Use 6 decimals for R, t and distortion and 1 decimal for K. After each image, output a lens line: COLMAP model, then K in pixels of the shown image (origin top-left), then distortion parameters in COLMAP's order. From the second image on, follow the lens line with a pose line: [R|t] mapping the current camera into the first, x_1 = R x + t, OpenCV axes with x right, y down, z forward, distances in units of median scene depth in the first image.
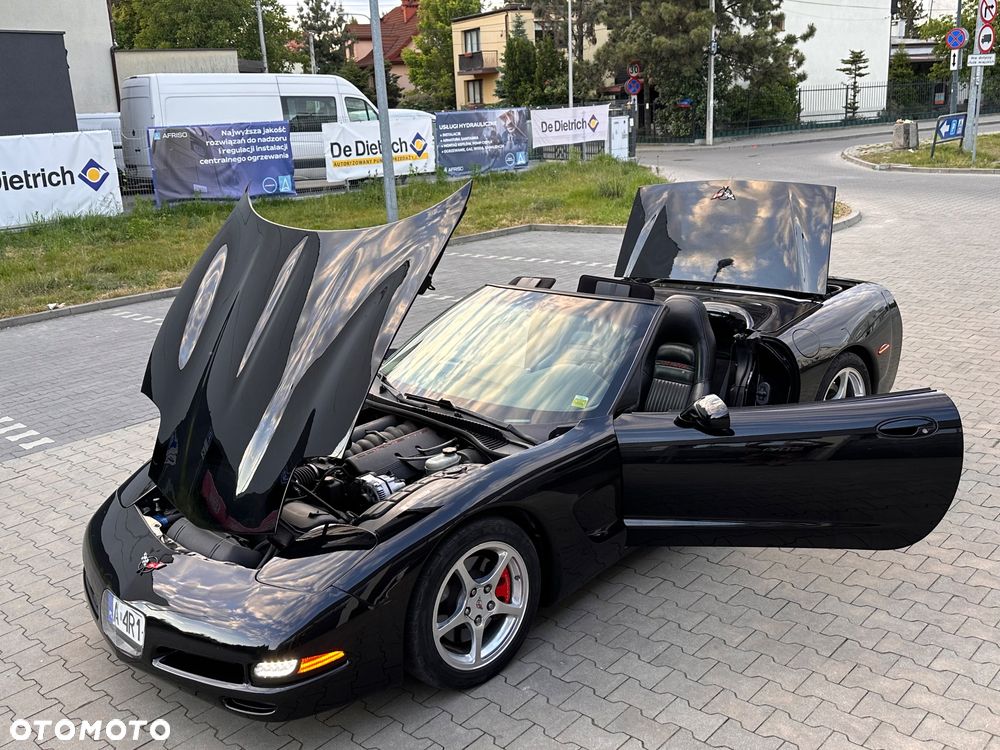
lens RADIAL K [[982.1, 0, 495.3], [0, 982.1, 390.3], [0, 0, 1]] dist [0.053385, 0.000000]
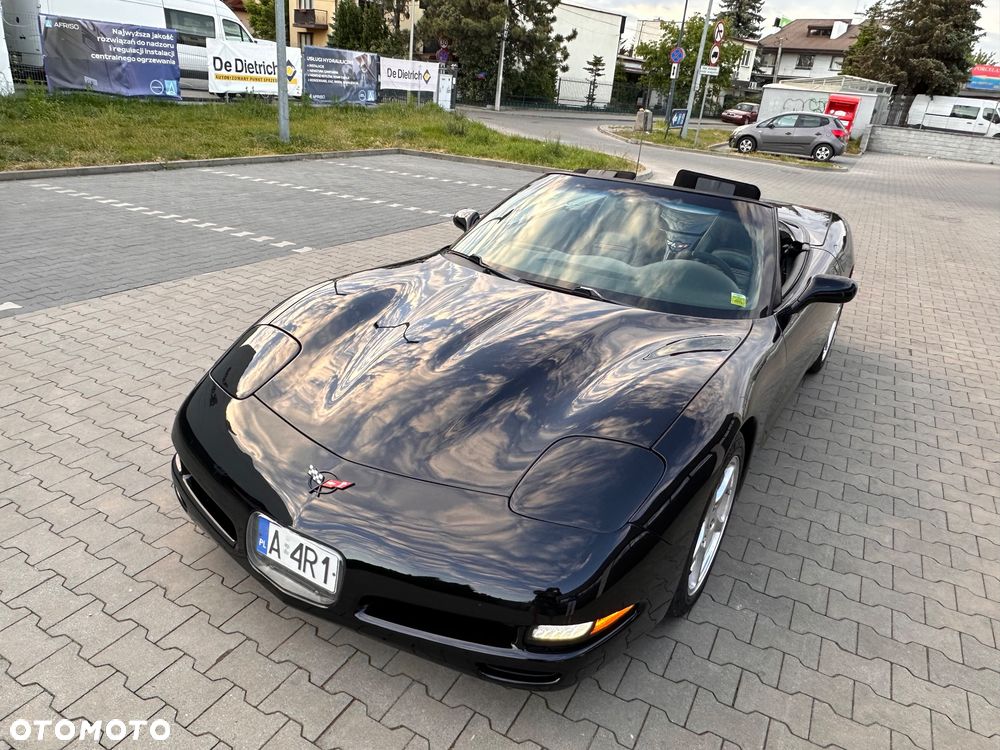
lens RADIAL K [[698.3, 0, 496.5], [0, 698.3, 390.2], [0, 0, 1]] dist [-0.007451, -0.001275]
pose [[0.958928, 0.023220, 0.282698, -0.071249], [-0.062248, 0.989575, 0.129867, 0.005805], [-0.276735, -0.142131, 0.950377, 0.089163]]
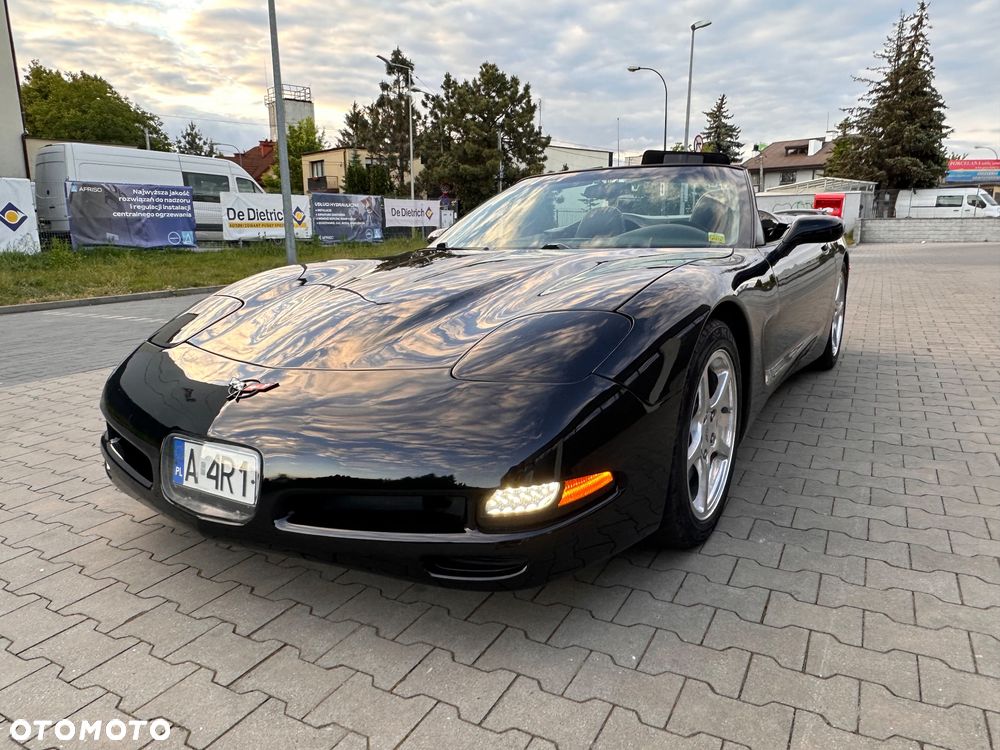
lens RADIAL K [[698.3, 0, 501.5], [0, 698.3, 386.4], [0, 0, 1]] dist [-0.007451, -0.001275]
pose [[0.968000, -0.014990, 0.250503, -0.057217], [0.033283, 0.997065, -0.068948, 0.040251], [-0.248735, 0.075080, 0.965657, 0.097171]]
